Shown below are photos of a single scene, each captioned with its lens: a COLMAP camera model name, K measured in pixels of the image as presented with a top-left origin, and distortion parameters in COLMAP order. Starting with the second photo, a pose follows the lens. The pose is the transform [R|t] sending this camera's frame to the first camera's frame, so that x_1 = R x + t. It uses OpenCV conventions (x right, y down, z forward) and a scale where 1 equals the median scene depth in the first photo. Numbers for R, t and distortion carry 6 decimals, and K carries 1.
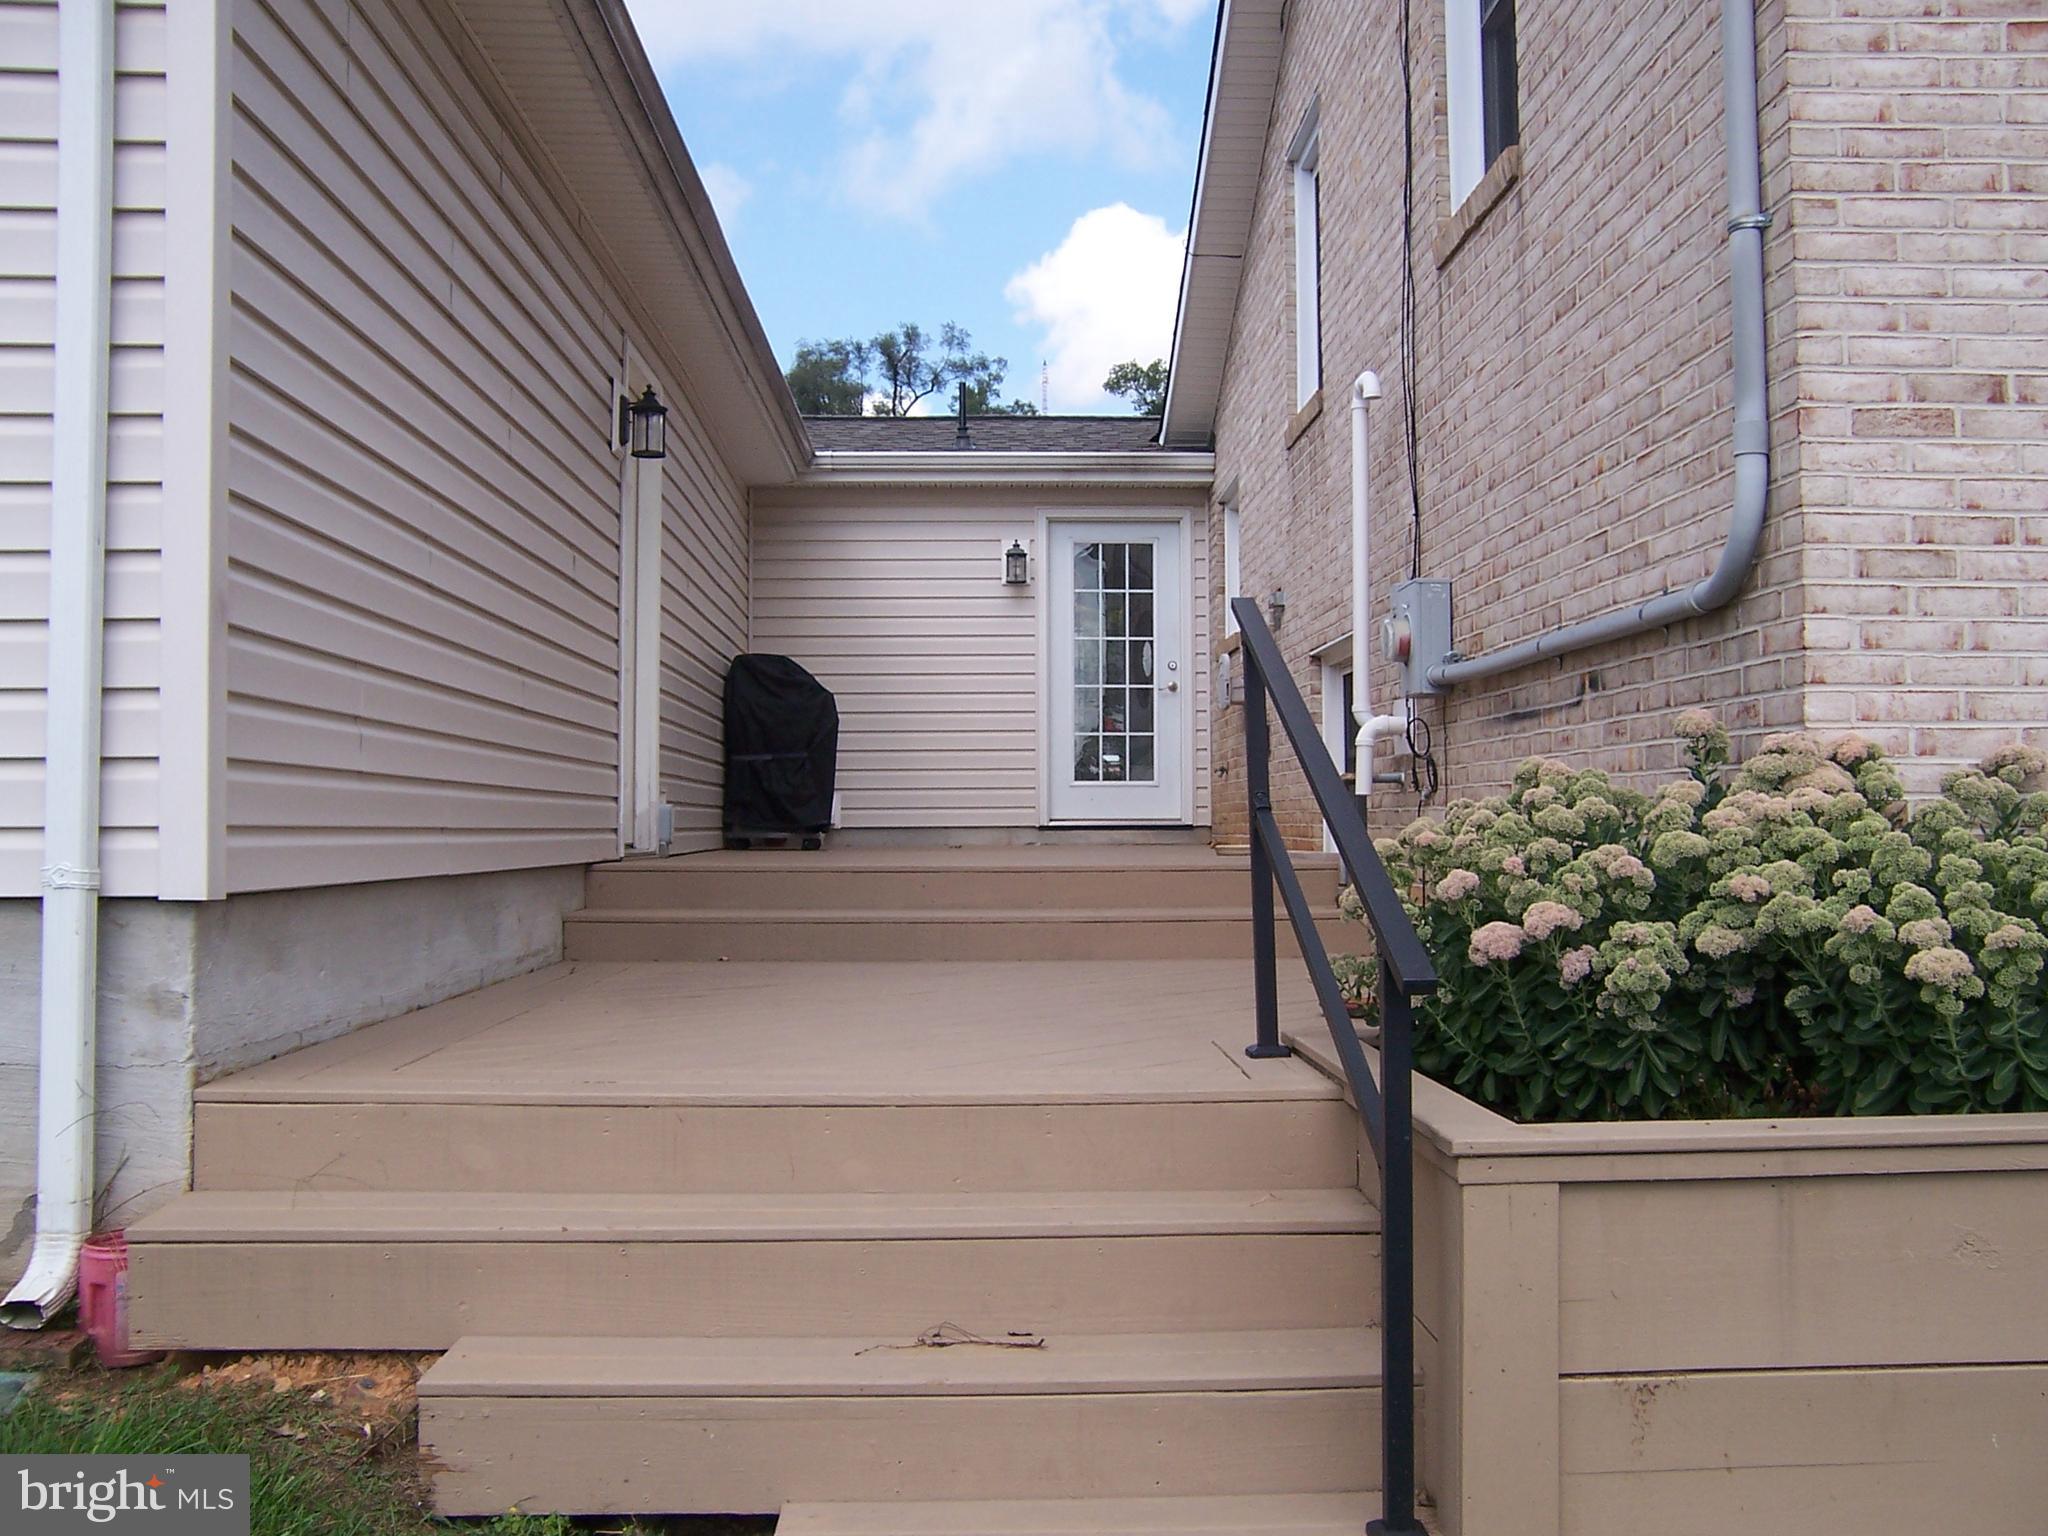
lens RADIAL K [[2032.2, 0, 1024.0], [0, 2032.2, 768.0], [0, 0, 1]] dist [-0.139301, 0.165007]
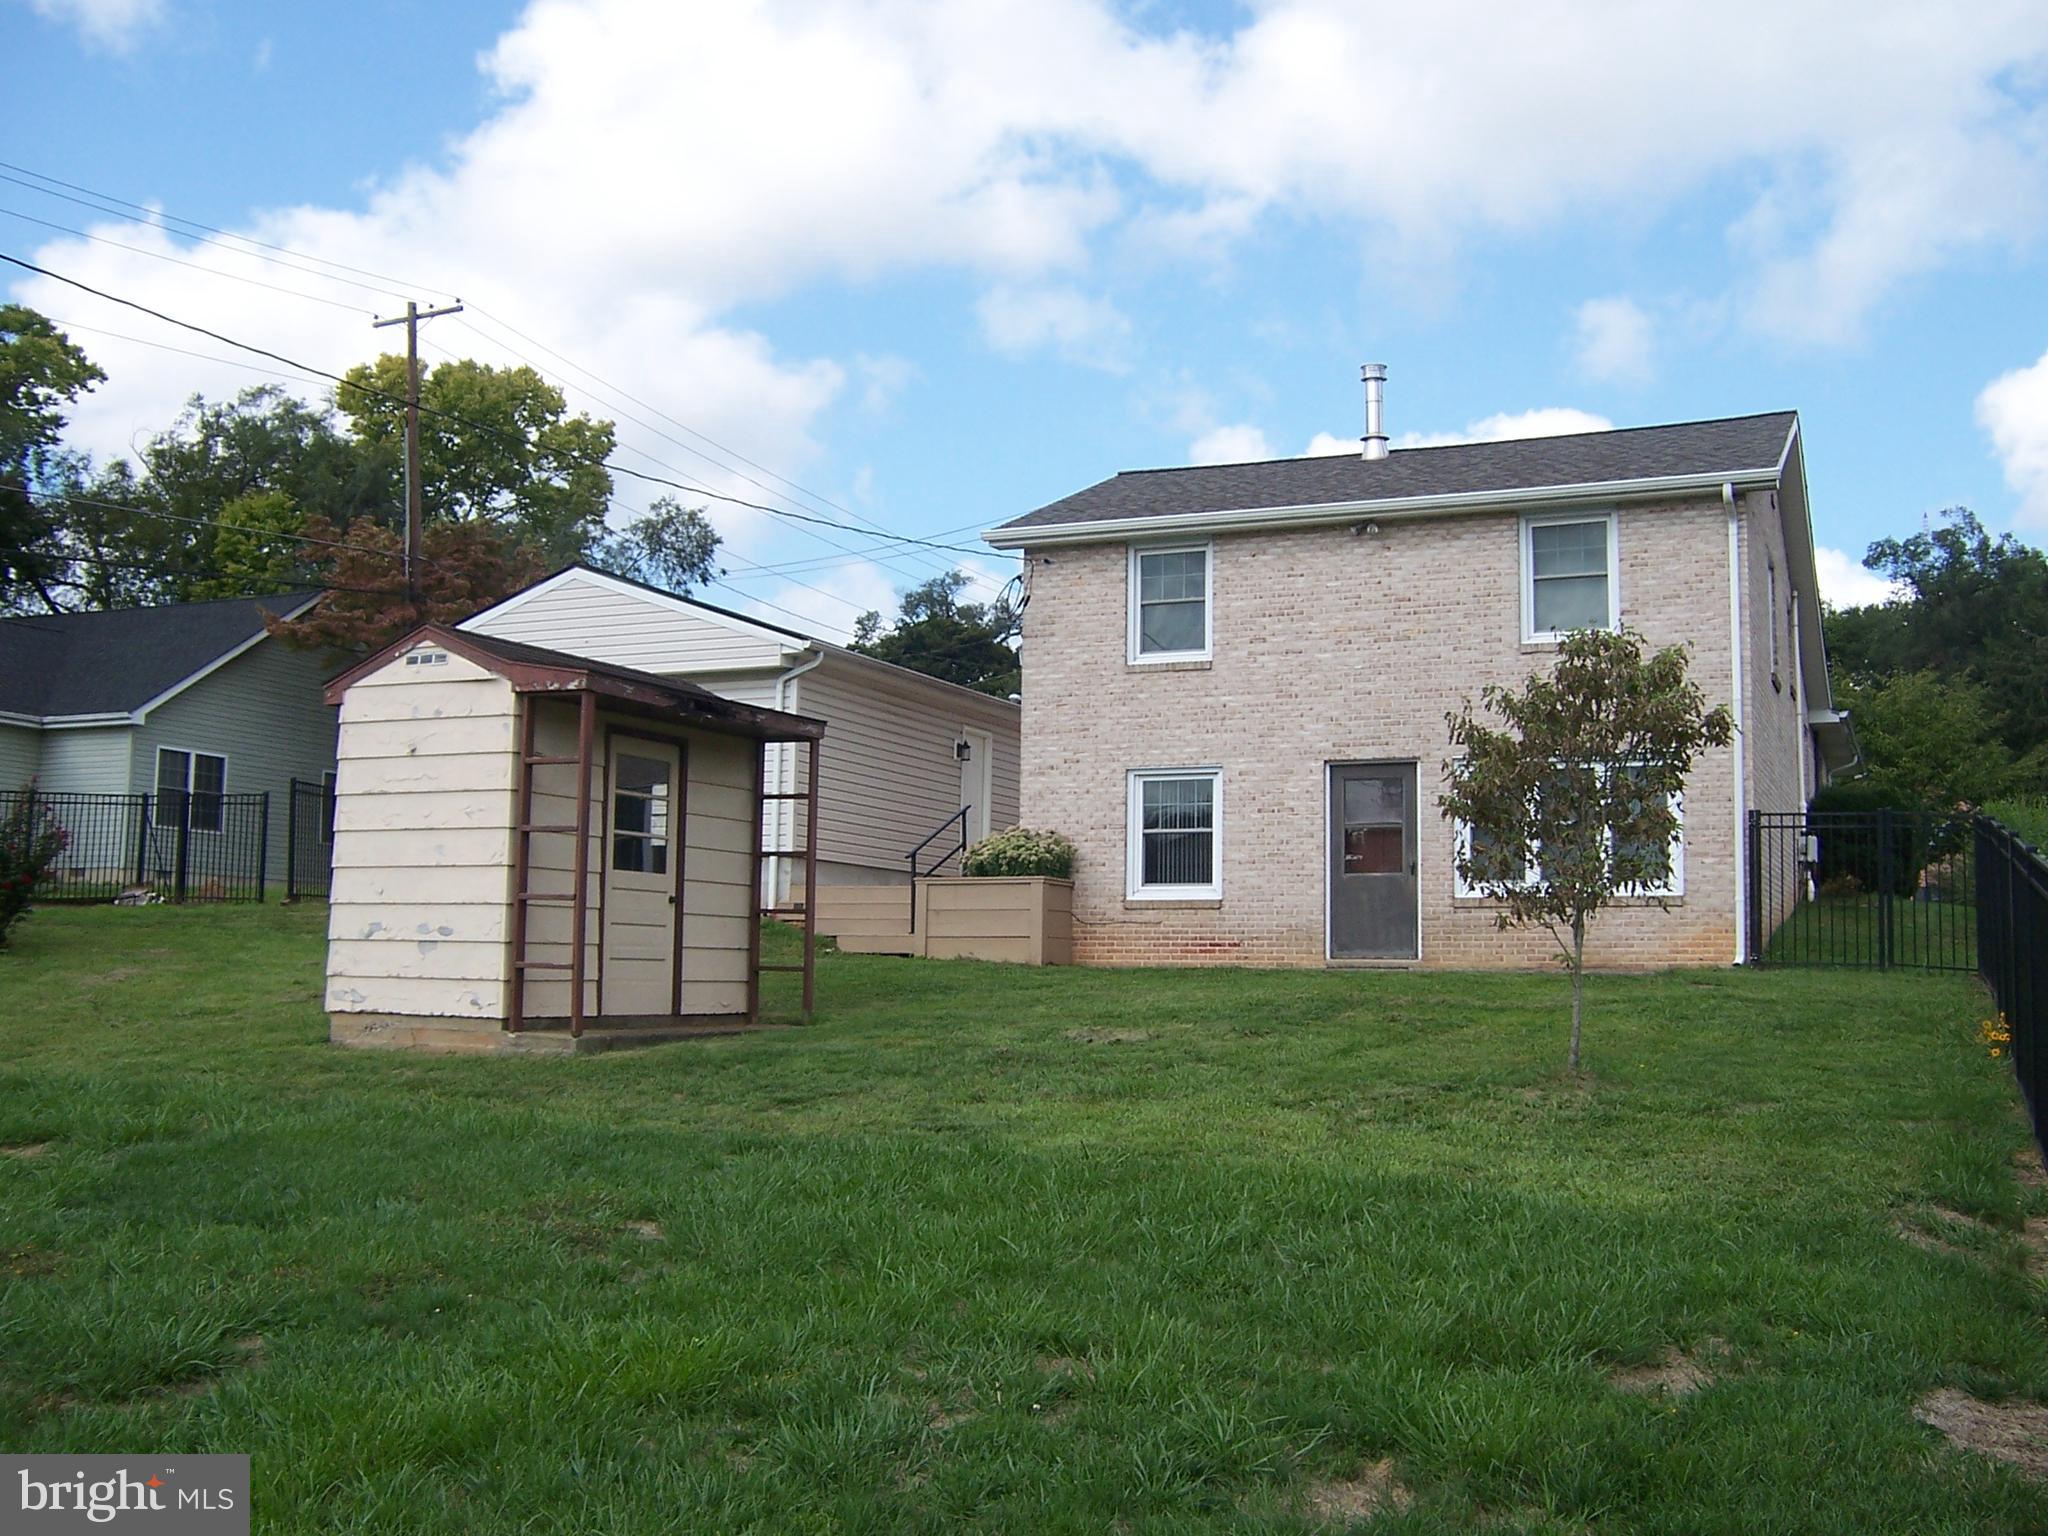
lens RADIAL K [[2032.2, 0, 1024.0], [0, 2032.2, 768.0], [0, 0, 1]] dist [-0.139301, 0.165007]
pose [[0.901120, -0.025759, -0.432804, 3.031459], [-0.005206, 0.997519, -0.070209, 0.234607], [0.433539, 0.065520, 0.898750, -4.464414]]
